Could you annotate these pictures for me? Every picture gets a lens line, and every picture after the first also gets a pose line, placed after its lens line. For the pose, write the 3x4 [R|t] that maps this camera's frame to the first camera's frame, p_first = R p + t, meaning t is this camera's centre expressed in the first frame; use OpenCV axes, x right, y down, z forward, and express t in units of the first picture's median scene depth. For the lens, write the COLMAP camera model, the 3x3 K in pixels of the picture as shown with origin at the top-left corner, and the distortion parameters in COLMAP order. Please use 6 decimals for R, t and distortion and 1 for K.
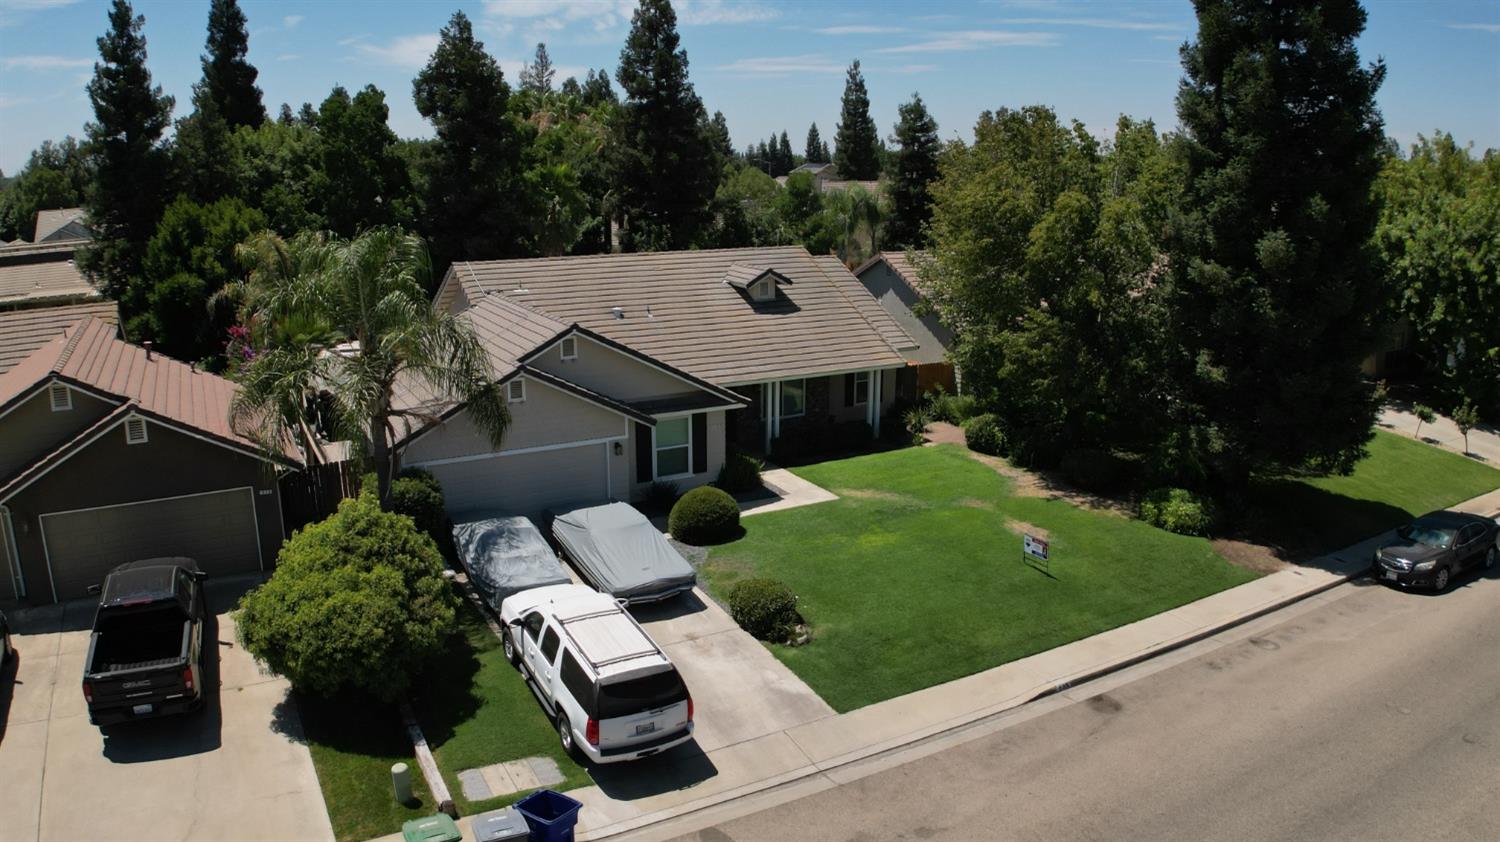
lens RADIAL K [[1050.0, 0, 750.0], [0, 1050.0, 421.0], [0, 0, 1]] dist [-0.148168, -0.001136]
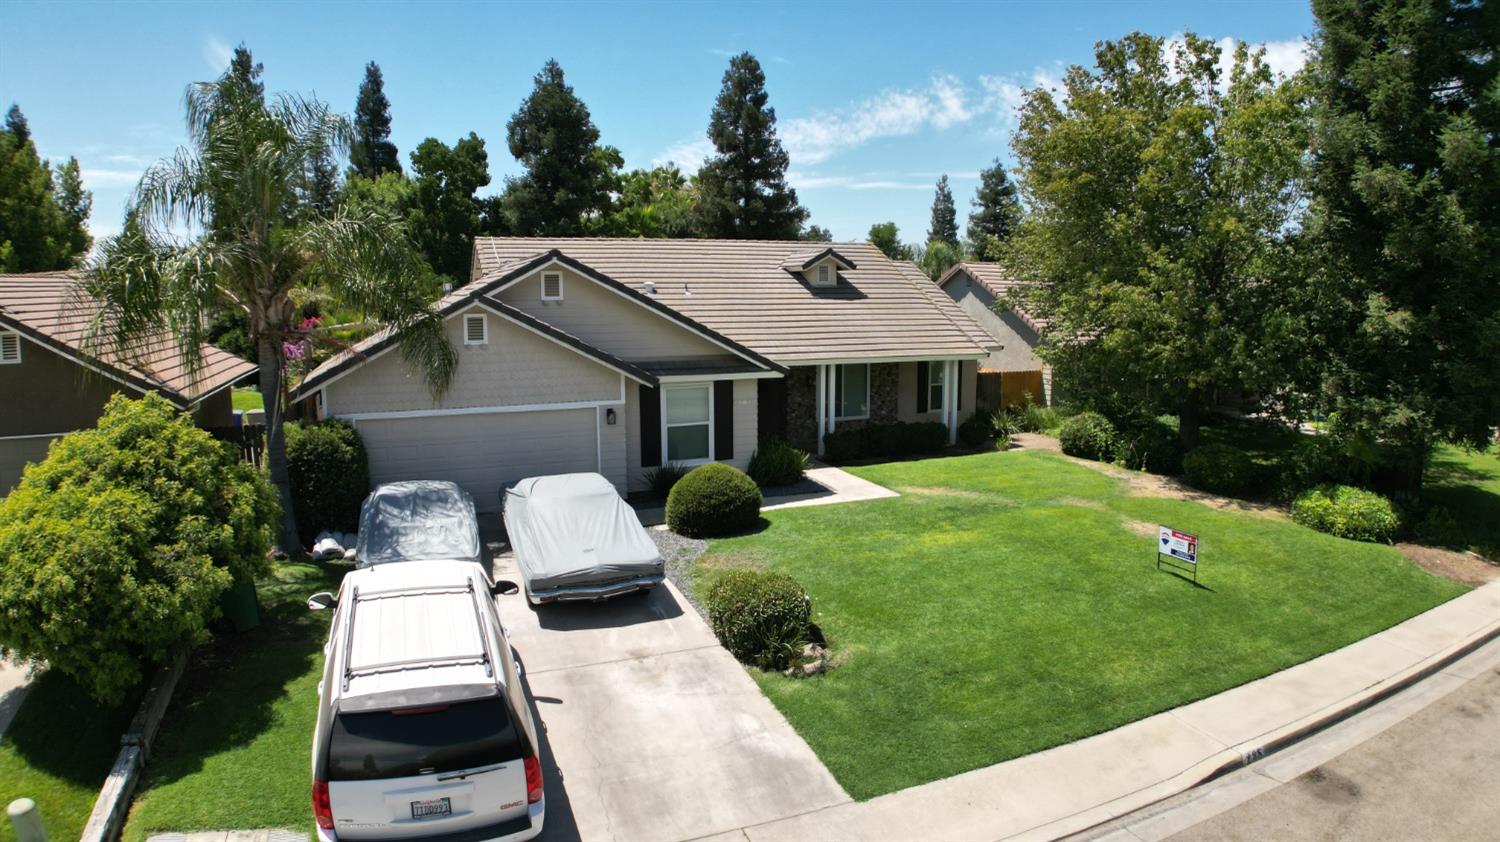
lens RADIAL K [[874.8, 0, 750.0], [0, 874.8, 421.0], [0, 0, 1]] dist [-0.168726, 0.003981]
pose [[0.992290, 0.013953, -0.123147, 0.060185], [-0.025718, 0.995195, -0.094473, 0.093687], [0.121237, 0.096911, 0.987881, 0.393645]]
